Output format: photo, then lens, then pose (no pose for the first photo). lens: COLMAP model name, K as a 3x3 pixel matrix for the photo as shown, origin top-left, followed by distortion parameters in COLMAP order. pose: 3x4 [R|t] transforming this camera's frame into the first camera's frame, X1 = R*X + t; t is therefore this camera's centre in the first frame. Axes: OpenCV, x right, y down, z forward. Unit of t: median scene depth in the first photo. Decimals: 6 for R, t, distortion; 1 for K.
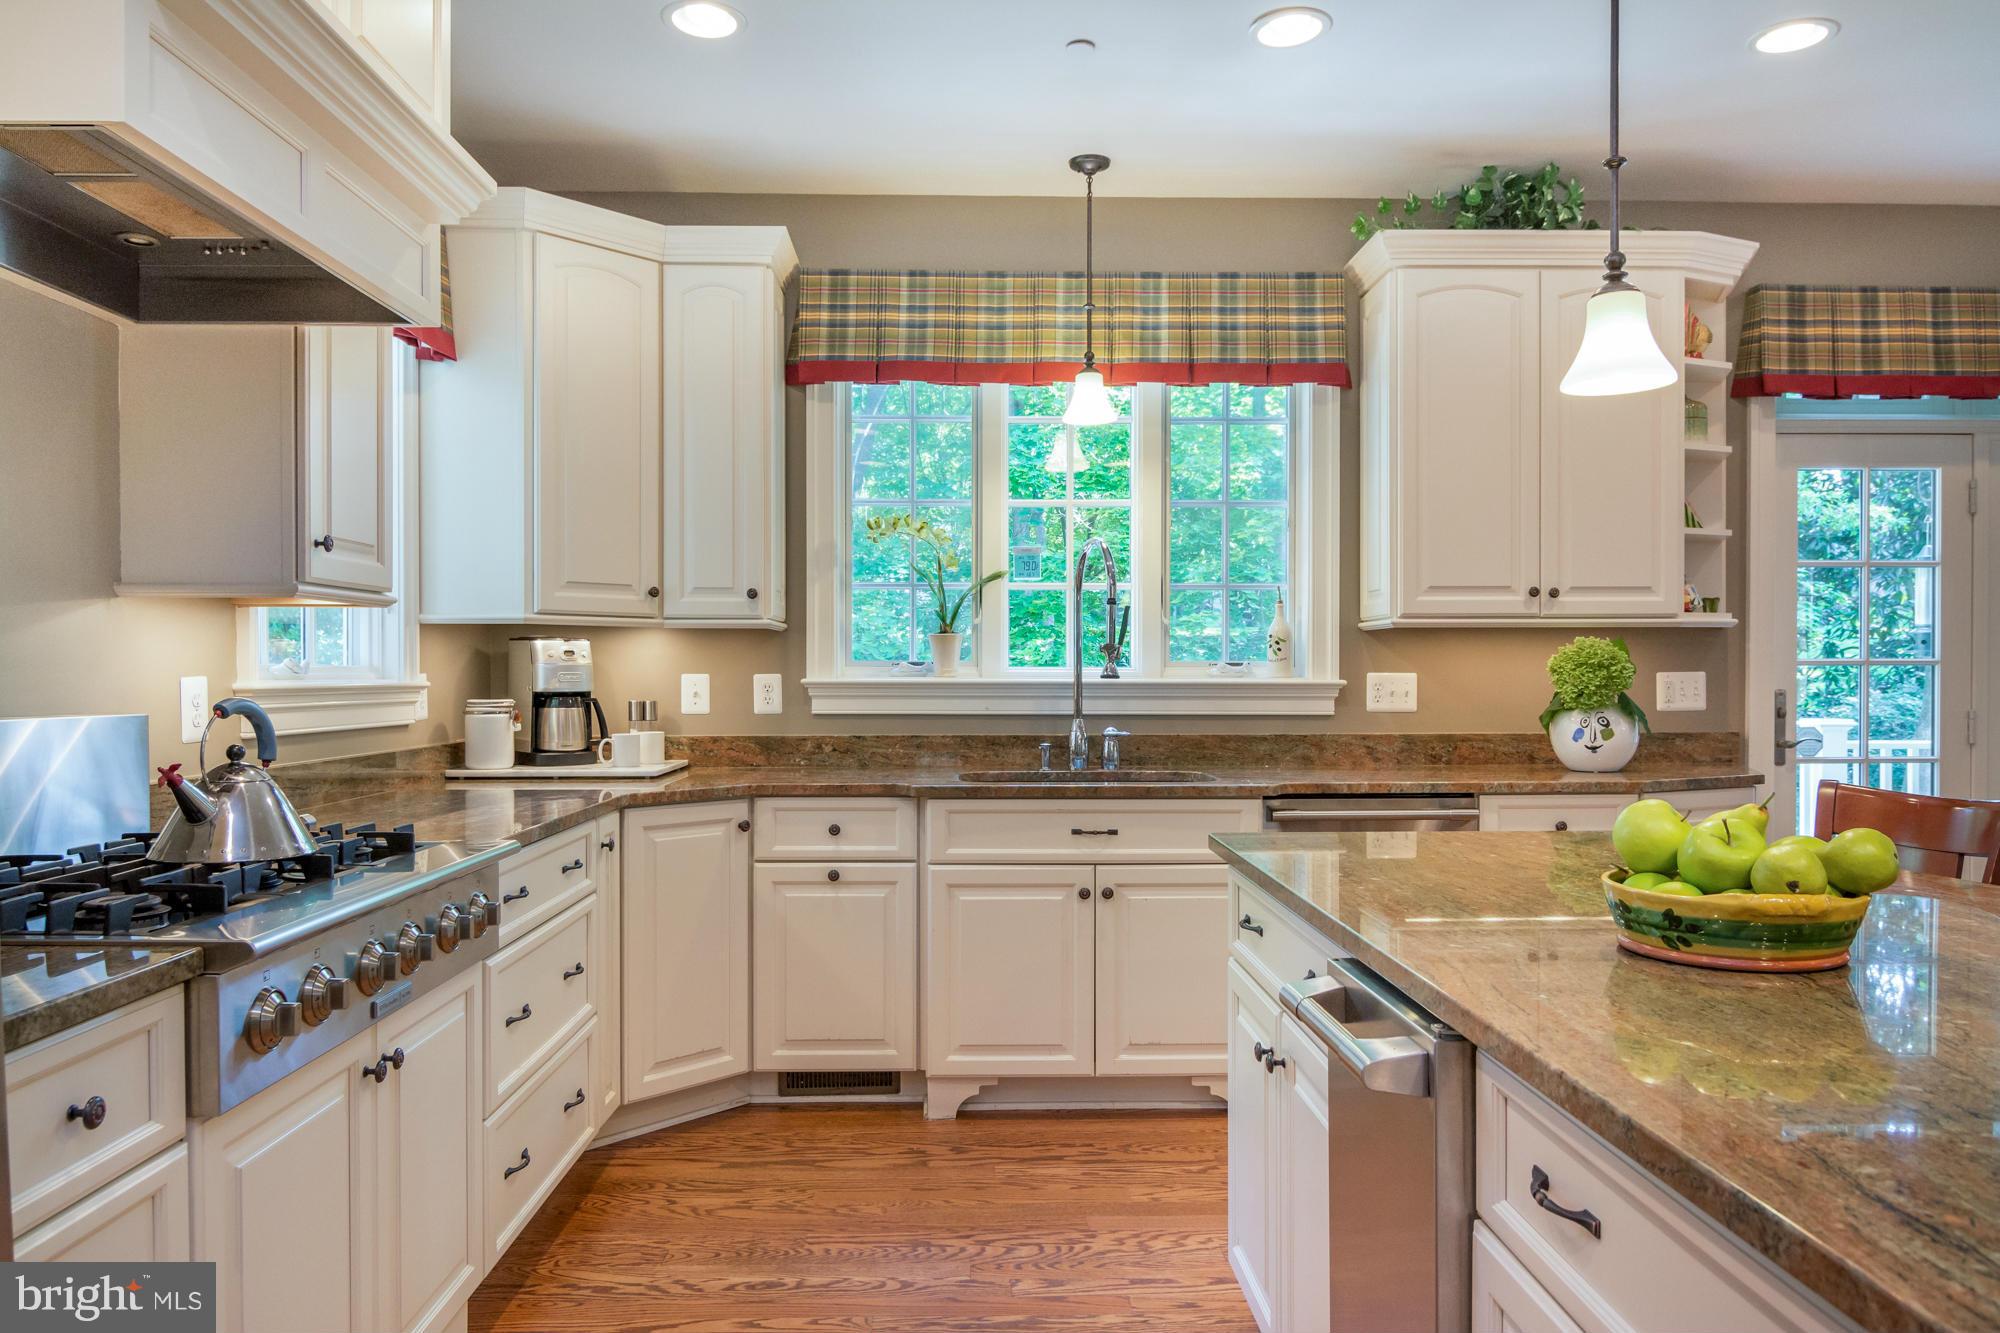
lens RADIAL K [[1283.0, 0, 1076.5], [0, 1283.0, 697.0], [0, 0, 1]] dist [0.003913, -0.026873]
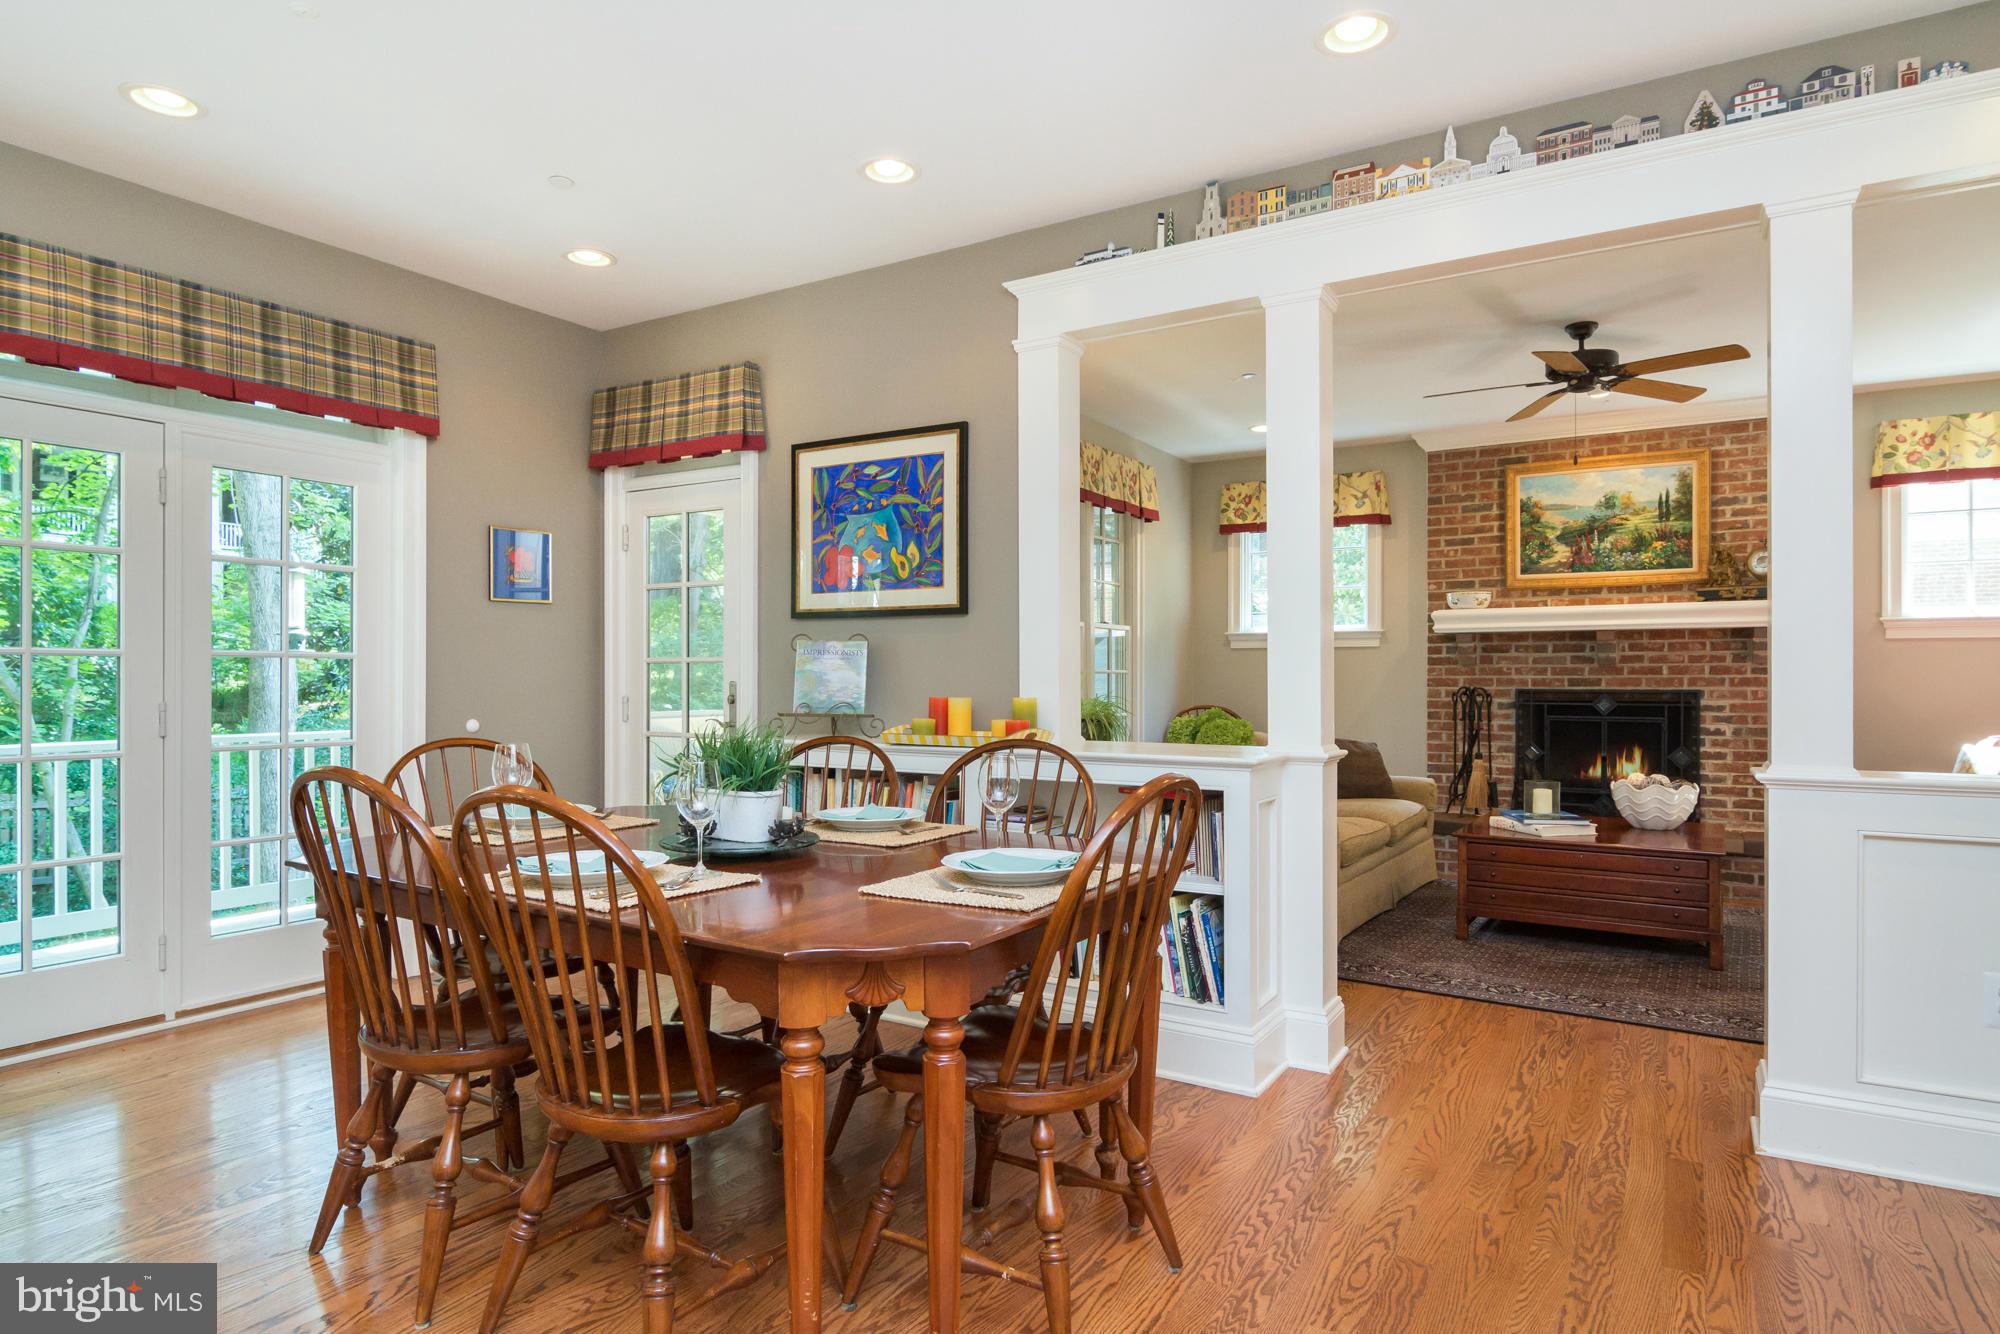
lens RADIAL K [[1111.9, 0, 988.4], [0, 1111.9, 677.1], [0, 0, 1]] dist [0.006190, -0.011528]
pose [[0.551018, 0.001936, 0.834491, 0.348490], [0.007679, 0.999943, -0.007390, 0.003151], [-0.834458, 0.010480, 0.550972, -0.008311]]
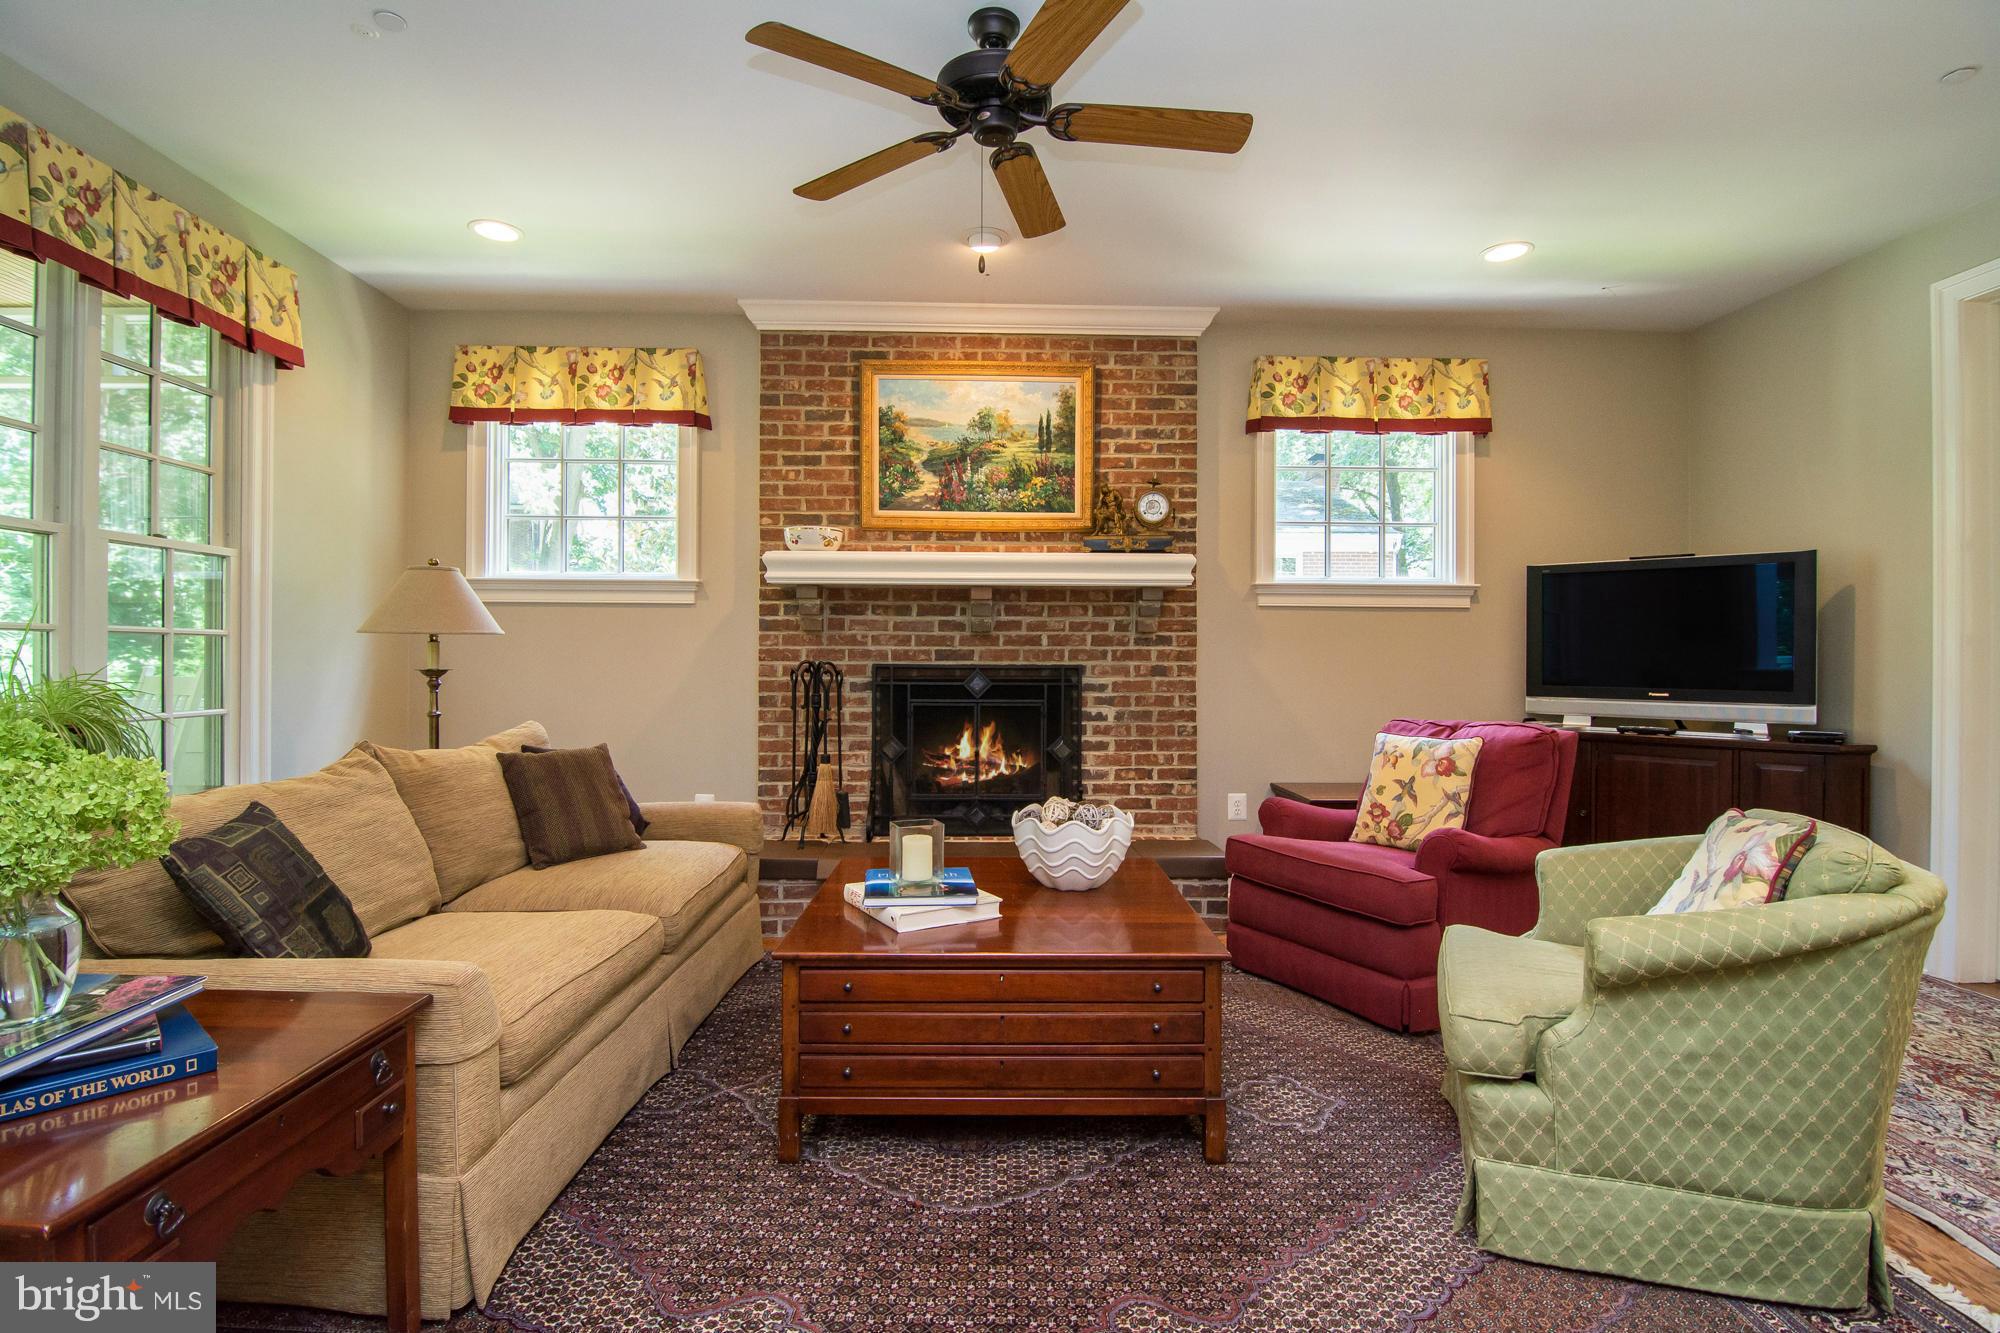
lens RADIAL K [[1017.3, 0, 1011.1], [0, 1017.3, 658.3], [0, 0, 1]] dist [-0.000092, -0.014129]
pose [[-0.009384, -0.003415, 0.999950, 1.050990], [0.005734, 0.999978, 0.003469, 0.005356], [-0.999940, 0.005766, -0.009365, 0.108843]]
